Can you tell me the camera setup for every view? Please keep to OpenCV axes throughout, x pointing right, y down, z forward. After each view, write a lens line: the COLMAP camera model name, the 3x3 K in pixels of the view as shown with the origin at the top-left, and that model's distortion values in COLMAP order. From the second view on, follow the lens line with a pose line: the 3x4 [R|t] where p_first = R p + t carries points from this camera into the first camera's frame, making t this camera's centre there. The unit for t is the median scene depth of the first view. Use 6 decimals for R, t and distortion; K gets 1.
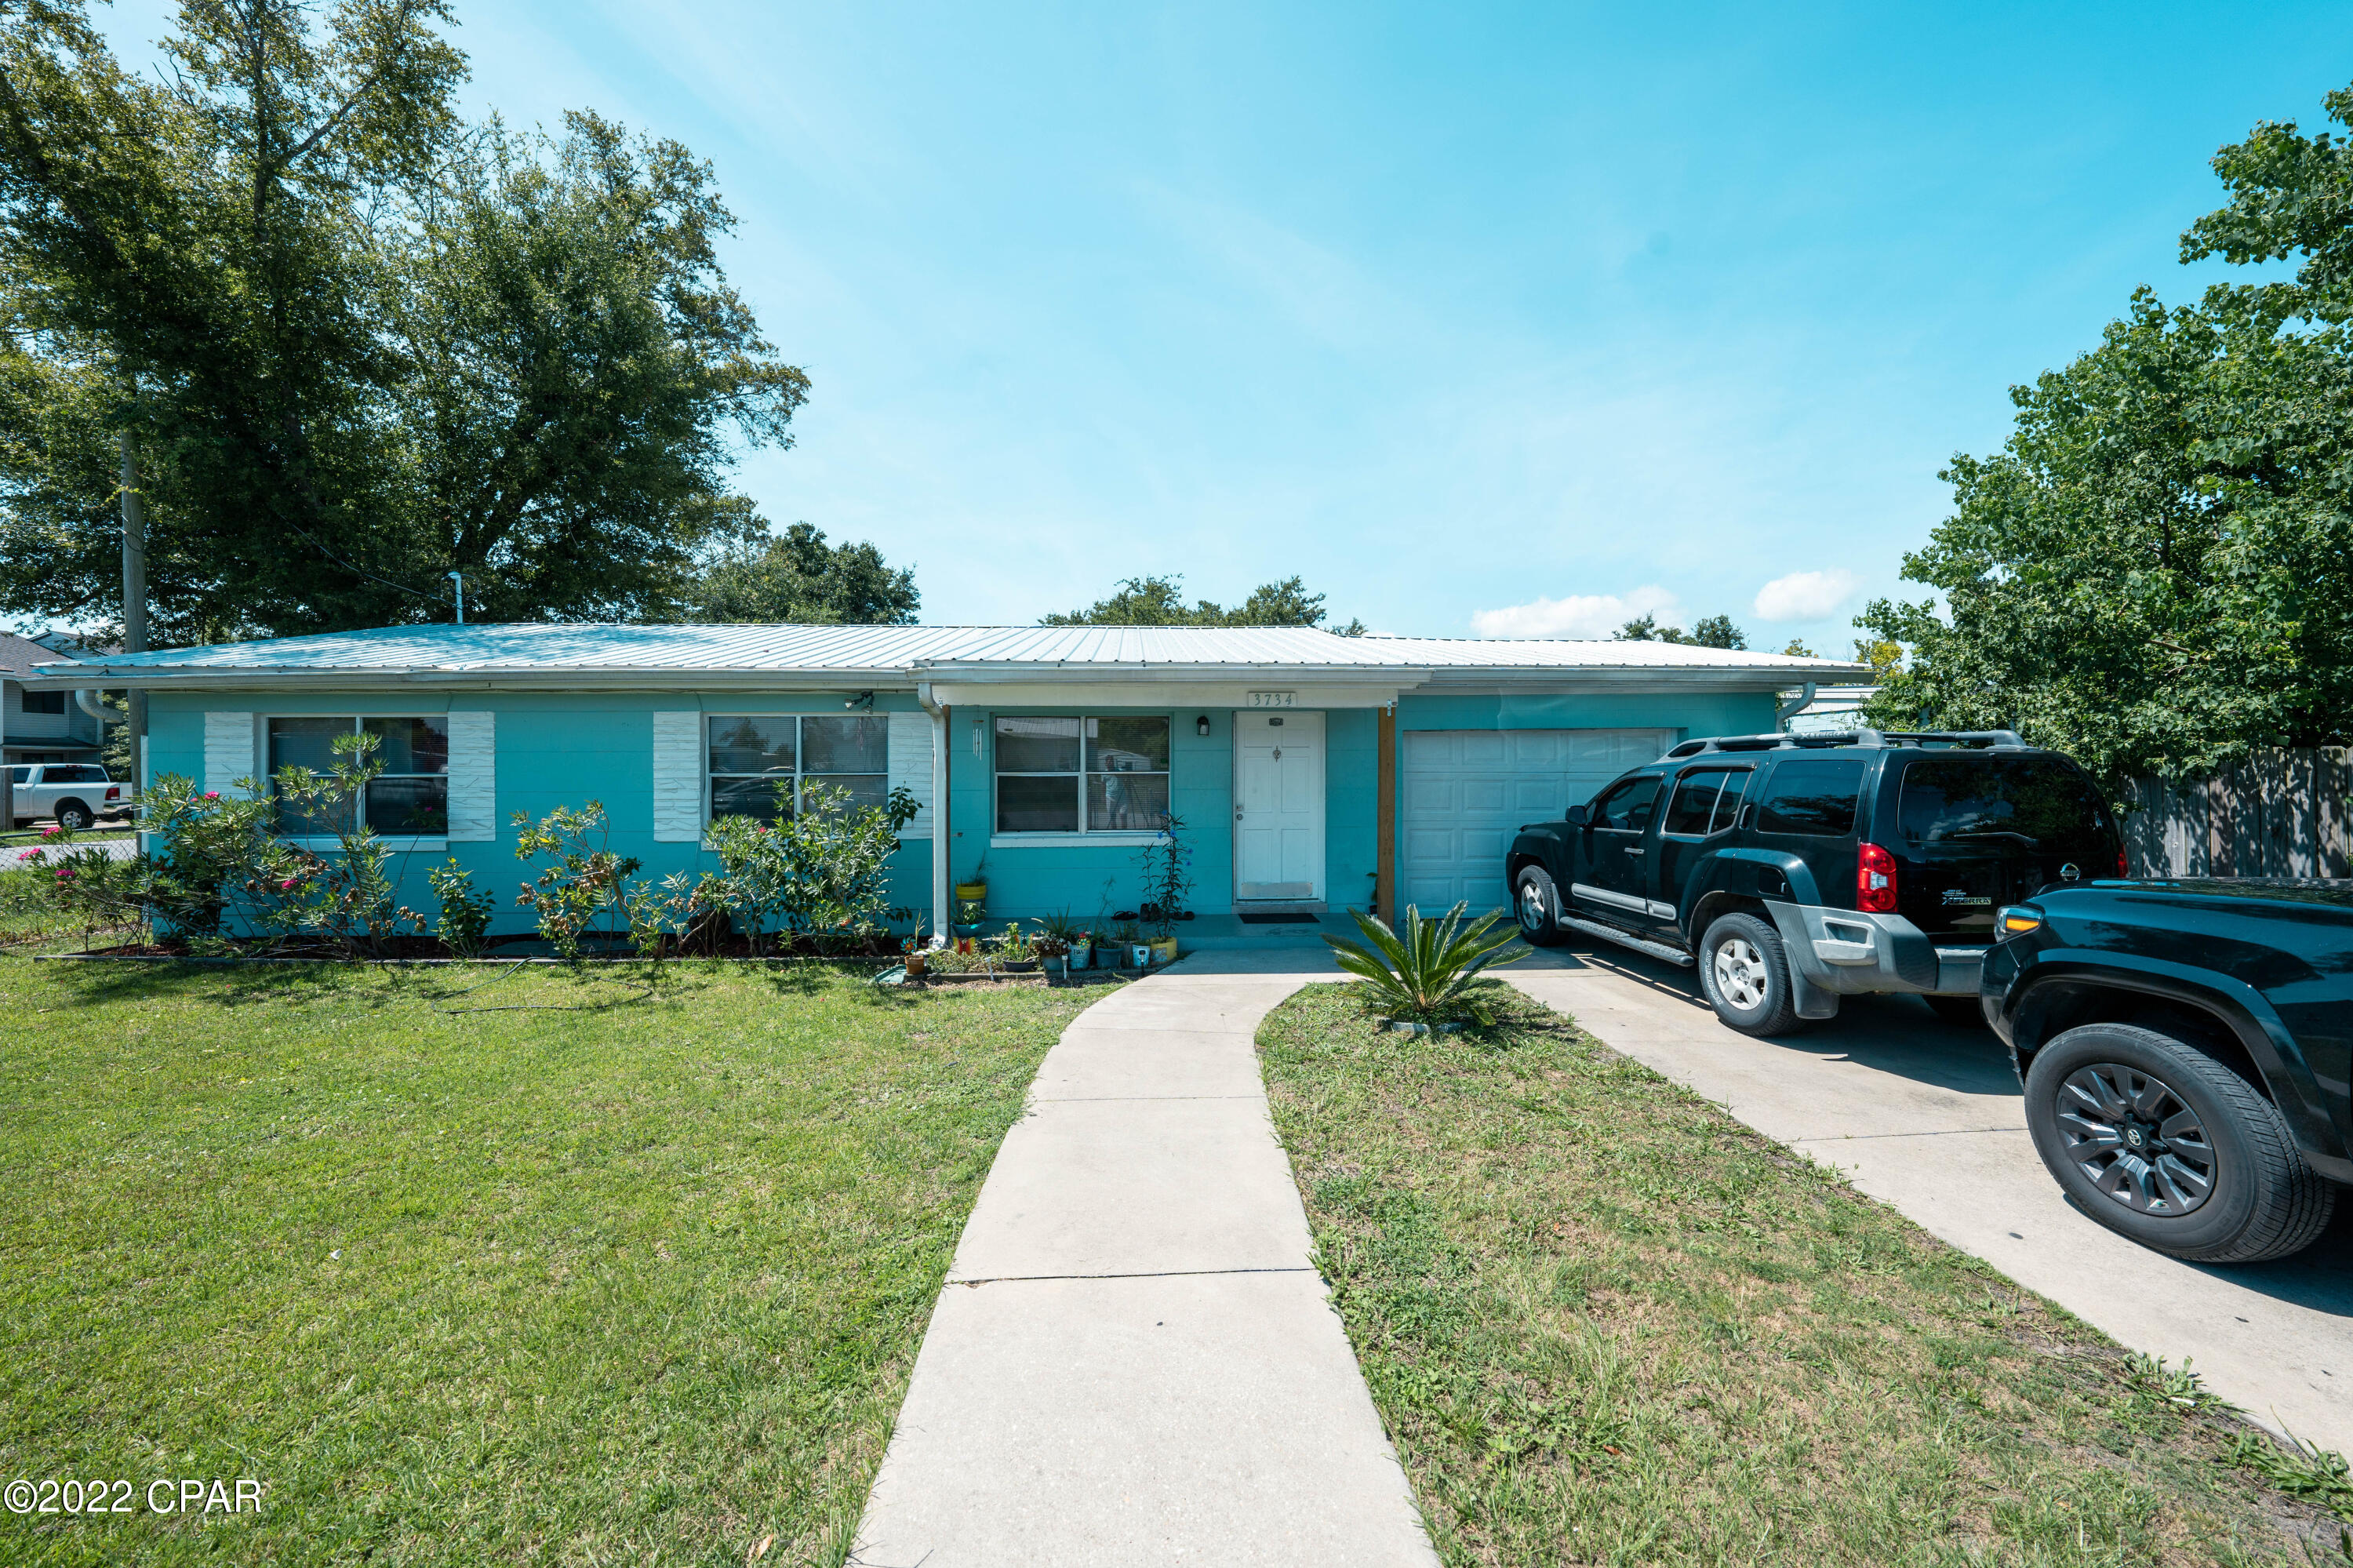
lens RADIAL K [[912.9, 0, 1183.0], [0, 912.9, 775.9], [0, 0, 1]] dist [-0.030125, 0.008886]
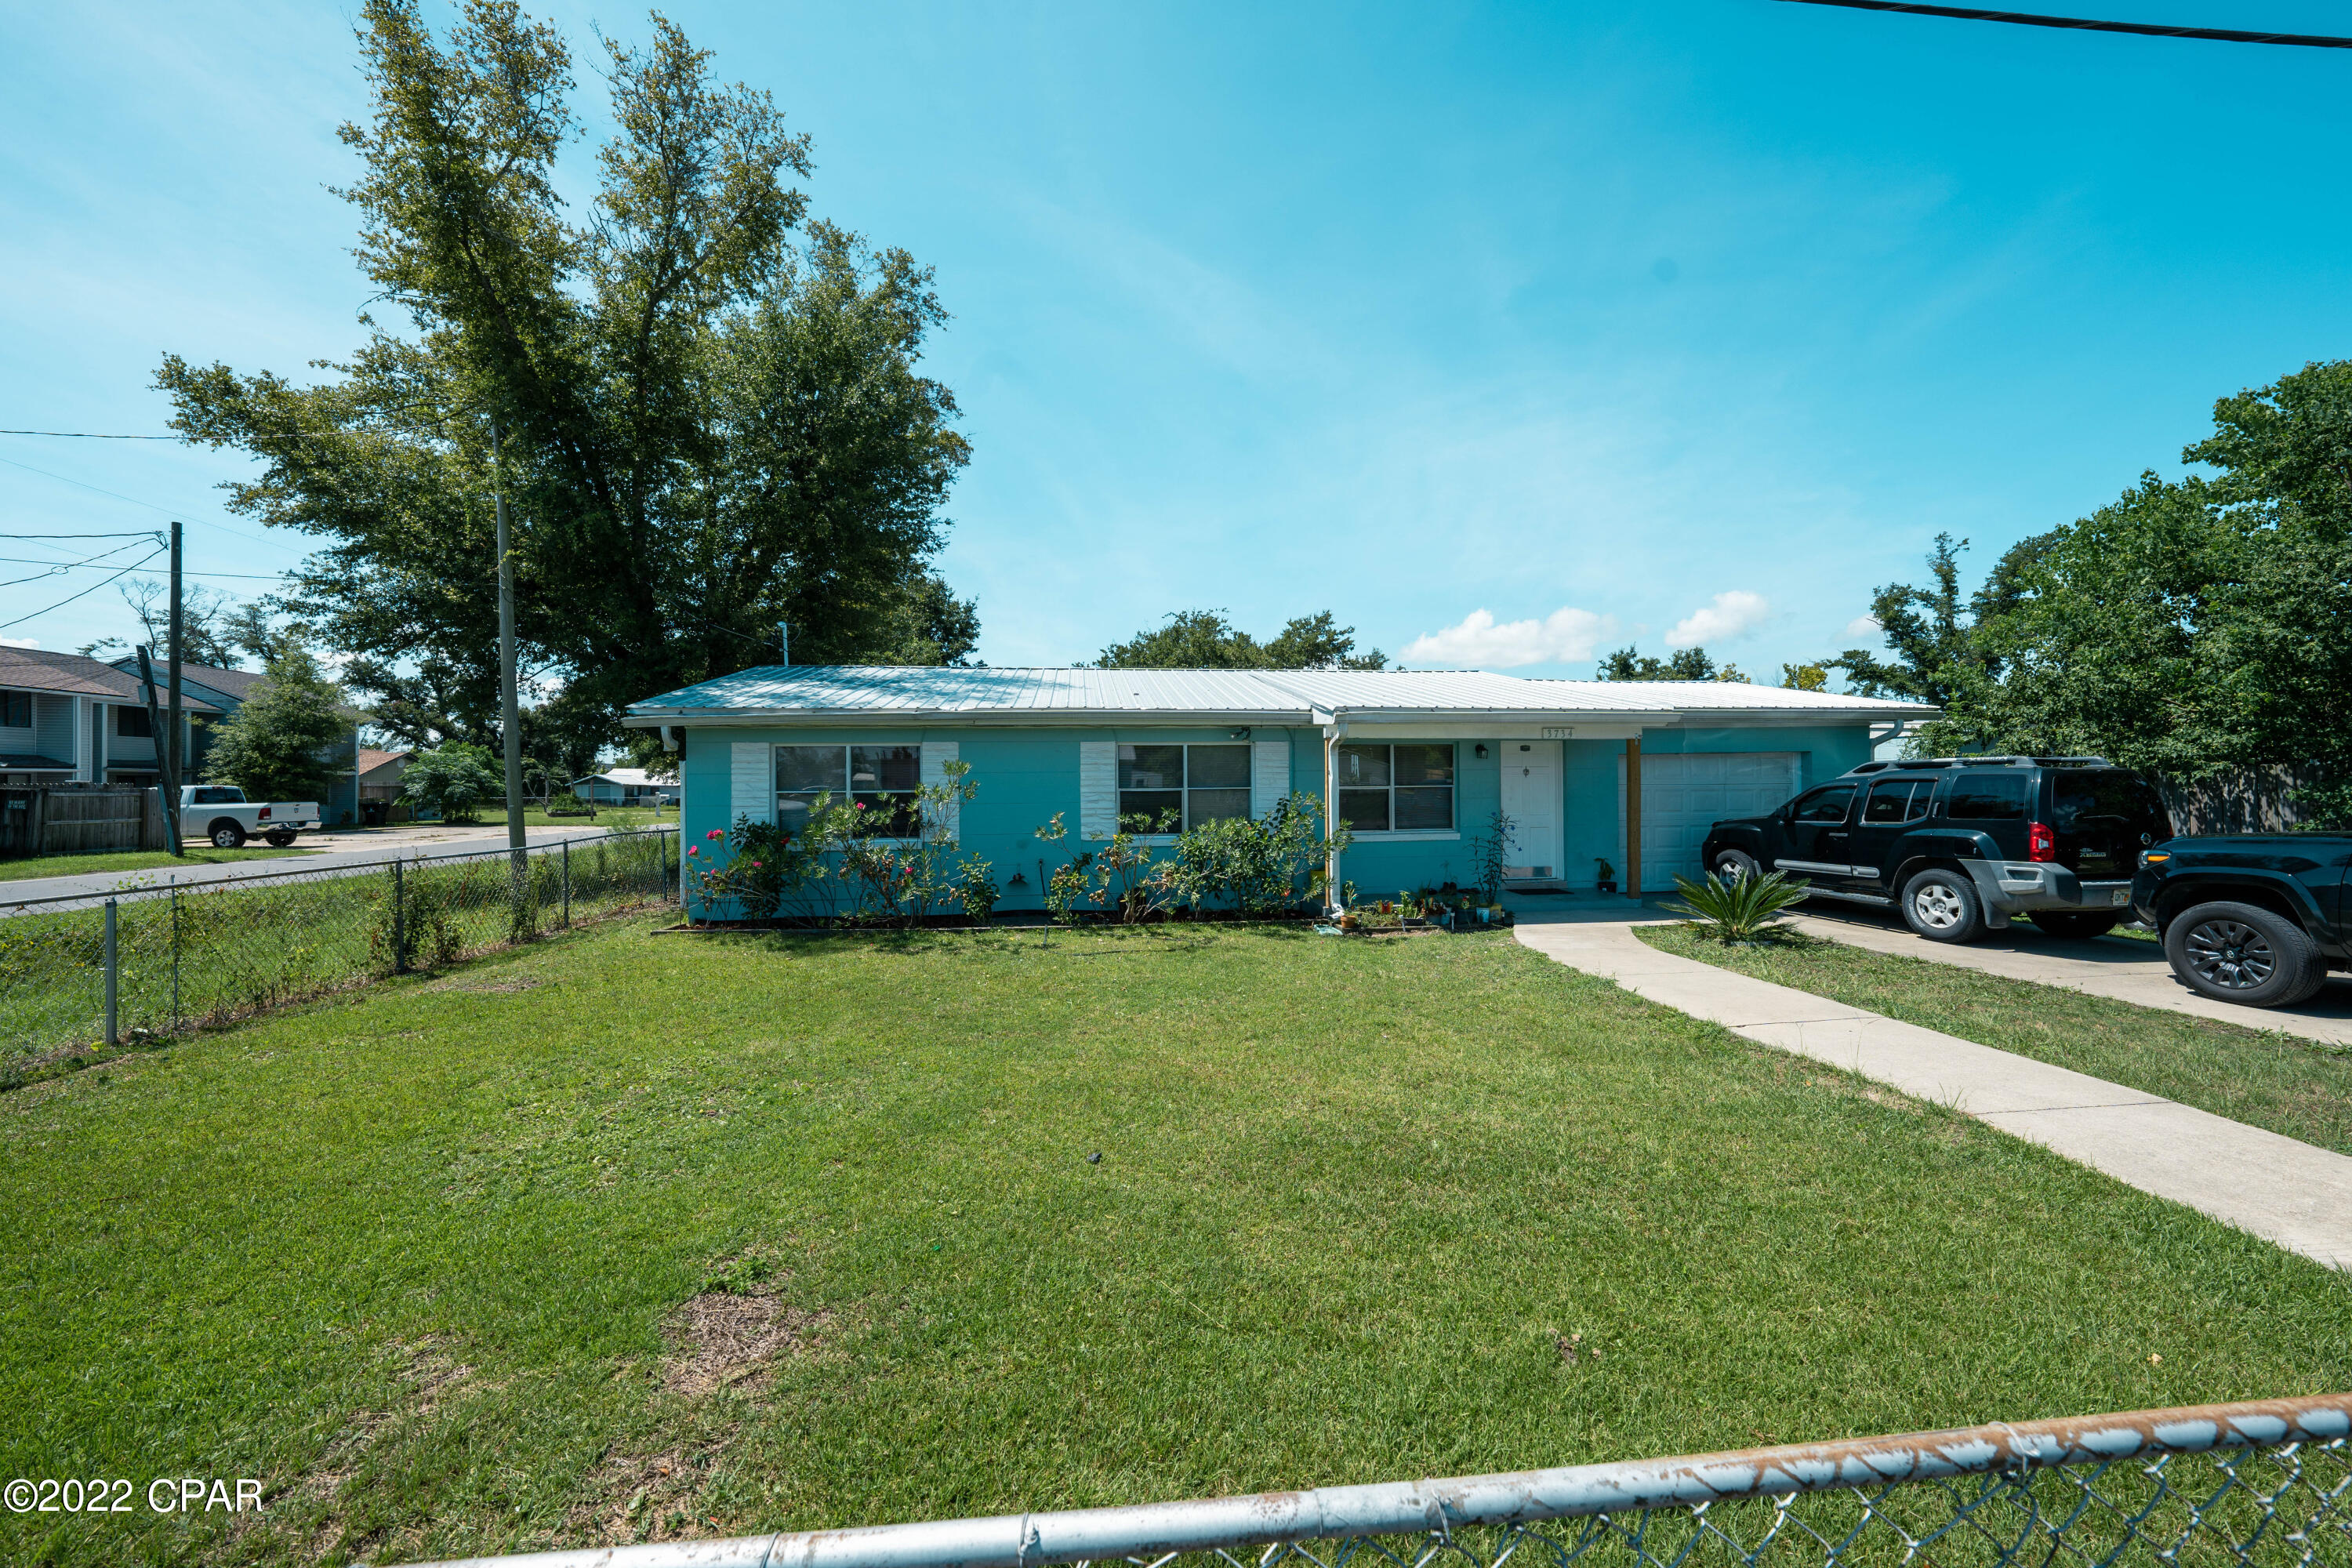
lens RADIAL K [[904.7, 0, 1162.7], [0, 904.7, 780.5], [0, 0, 1]] dist [-0.034142, 0.008327]
pose [[0.997936, -0.005867, 0.063941, -0.521754], [0.006672, 0.999901, -0.012389, 0.002242], [-0.063862, 0.012790, 0.997877, -0.298909]]
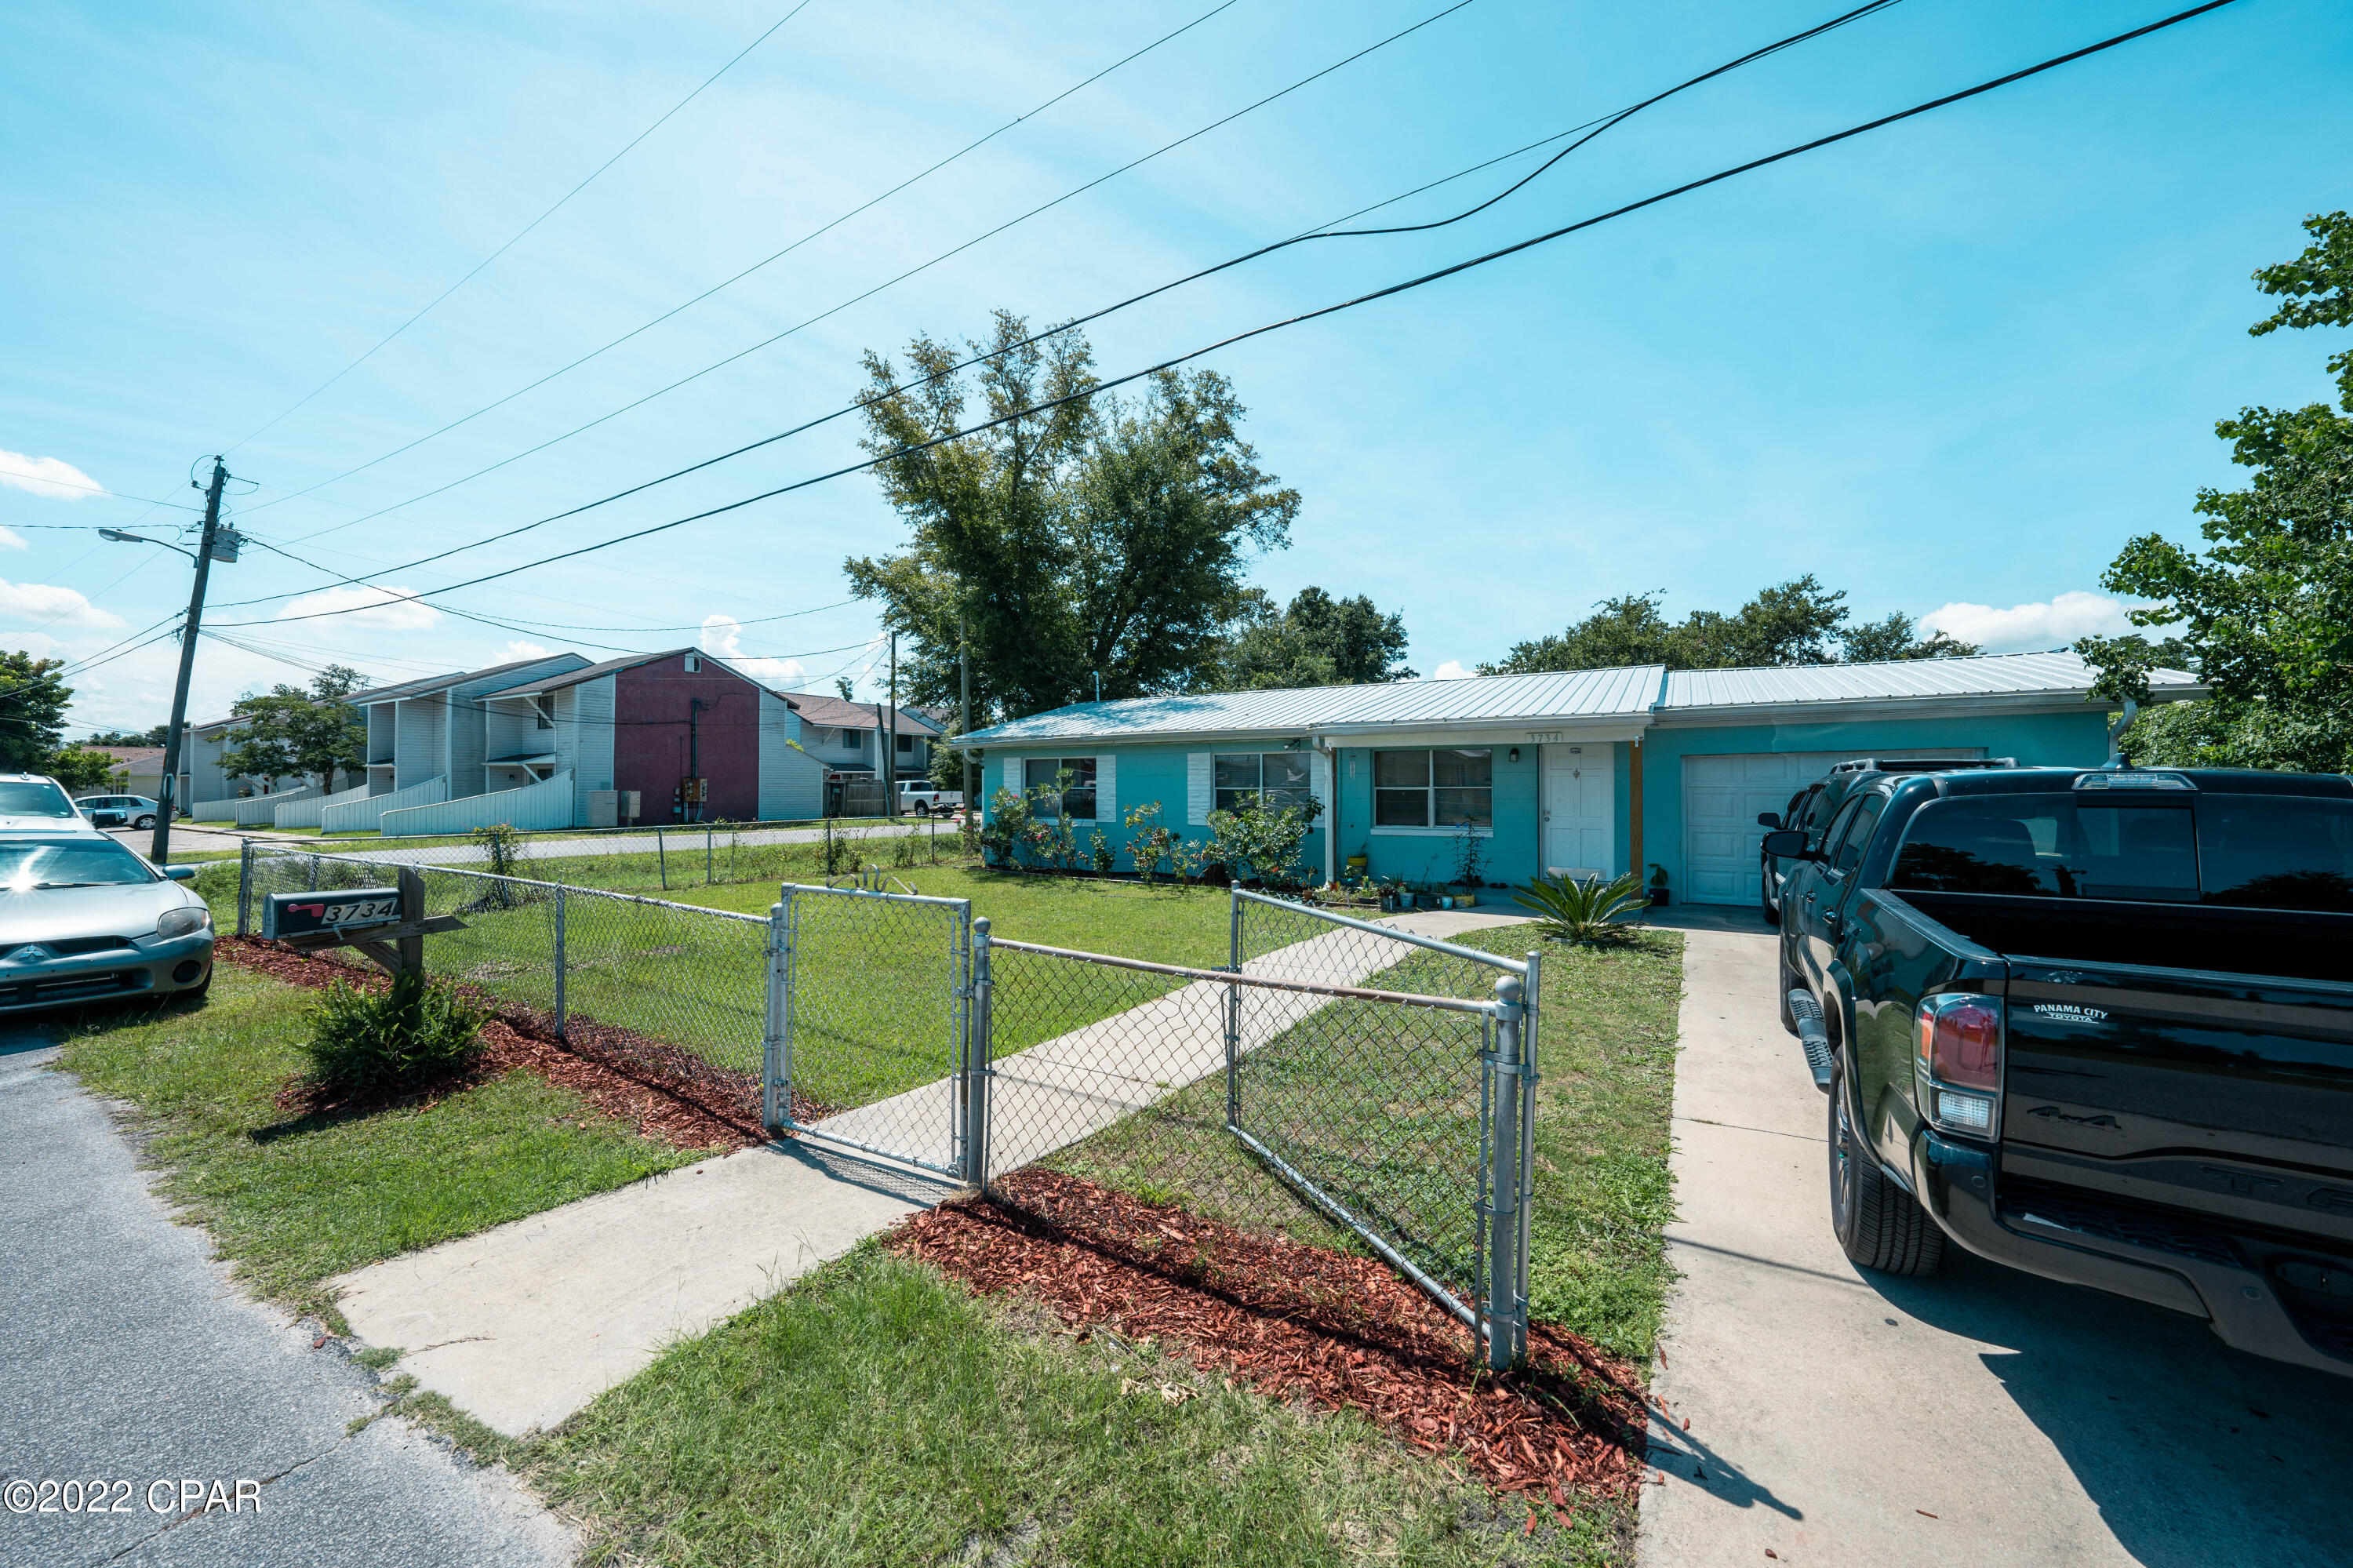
lens RADIAL K [[886.3, 0, 1106.3], [0, 886.3, 781.4], [0, 0, 1]] dist [-0.021964, 0.000057]
pose [[0.792464, -0.001941, -0.609915, 0.350186], [-0.003351, 0.999966, -0.007535, -0.000664], [0.609909, 0.008015, 0.792431, -0.481429]]
